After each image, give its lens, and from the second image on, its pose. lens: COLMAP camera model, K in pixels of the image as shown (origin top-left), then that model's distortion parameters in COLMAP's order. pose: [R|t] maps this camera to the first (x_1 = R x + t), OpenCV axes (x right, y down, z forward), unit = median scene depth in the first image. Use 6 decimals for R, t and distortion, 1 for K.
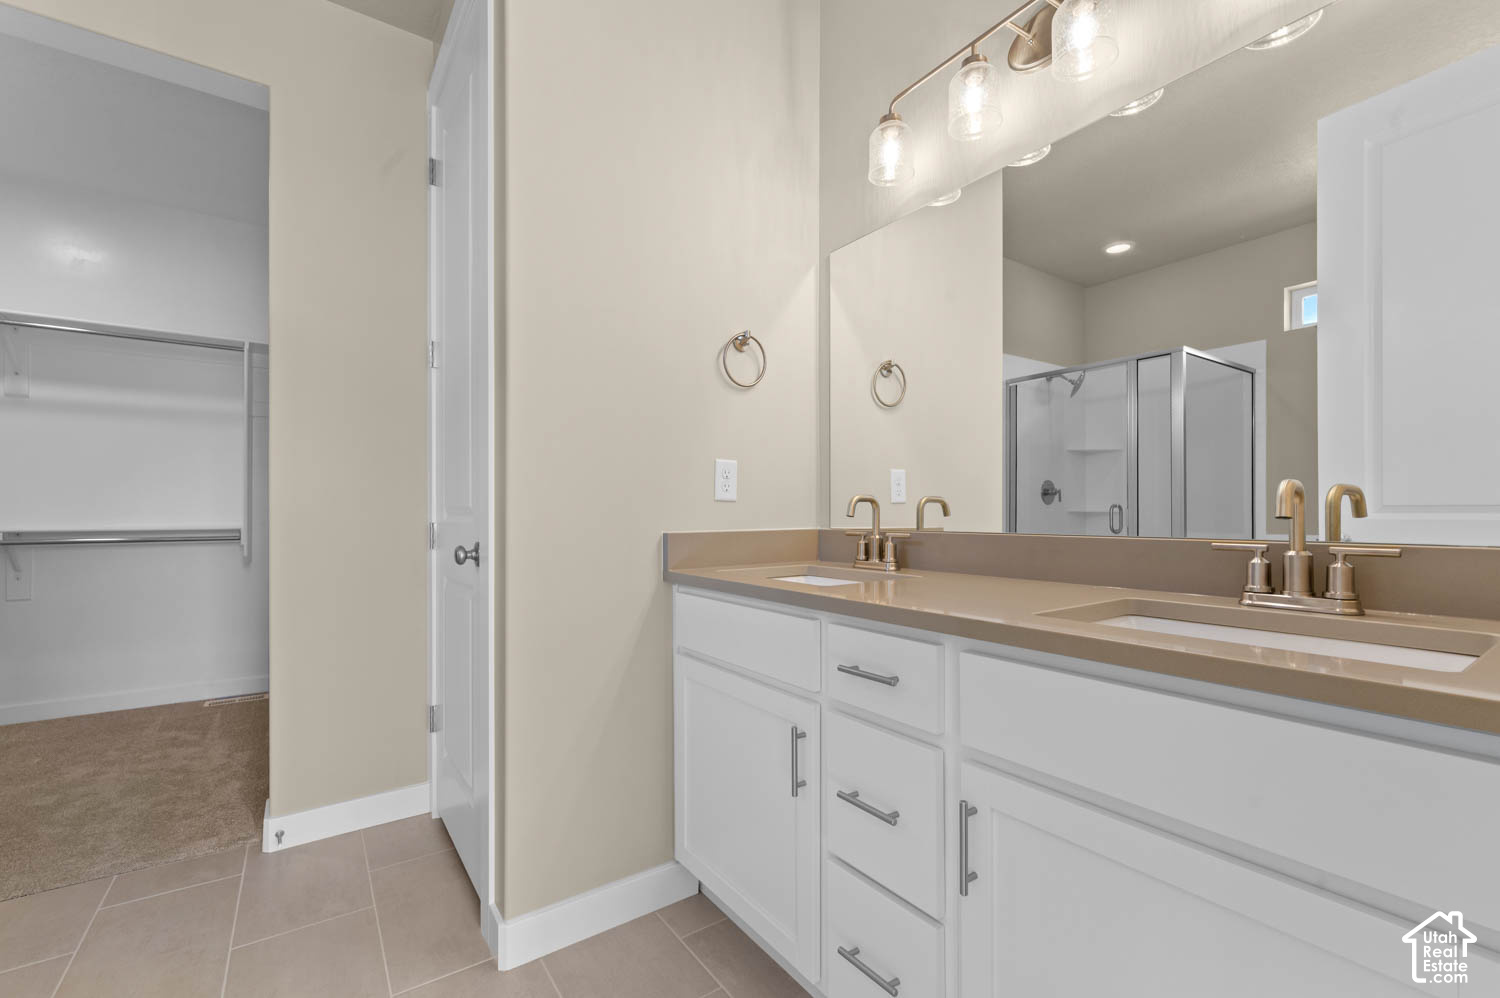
lens RADIAL K [[647.4, 0, 754.2], [0, 647.4, 501.2], [0, 0, 1]] dist [-0.001730, -0.001937]
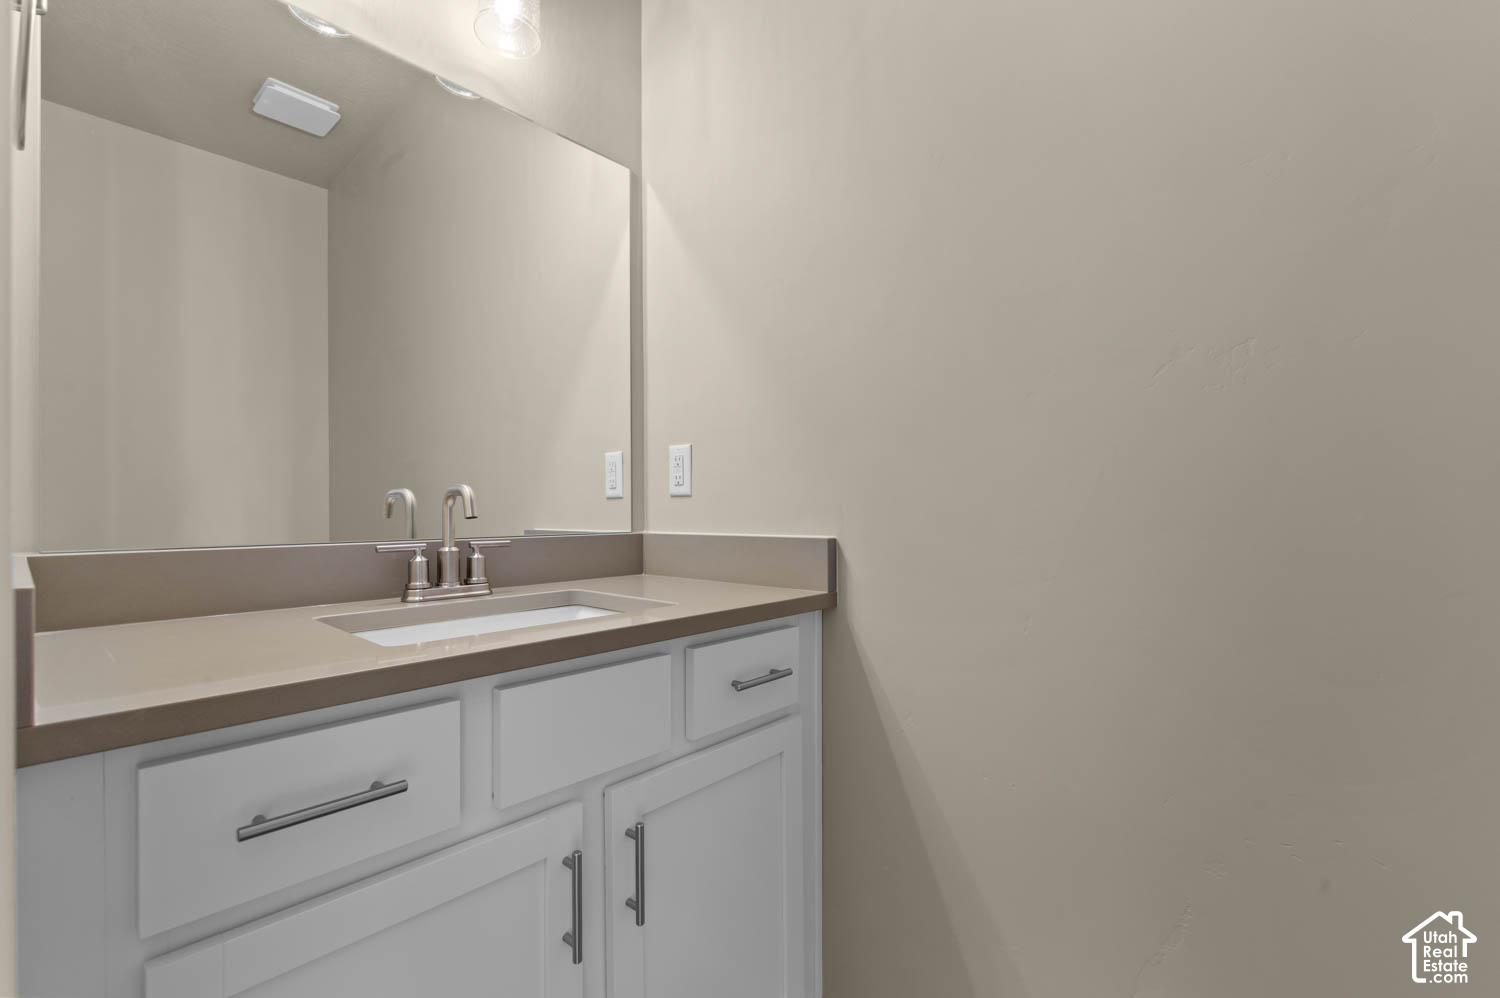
lens RADIAL K [[647.4, 0, 754.9], [0, 647.4, 506.0], [0, 0, 1]] dist [-0.001730, -0.001937]
pose [[-0.214592, 0.016462, 0.976565, -0.409421], [-0.008500, 0.999789, -0.018721, 0.020444], [-0.976667, -0.012318, -0.214407, 0.723351]]
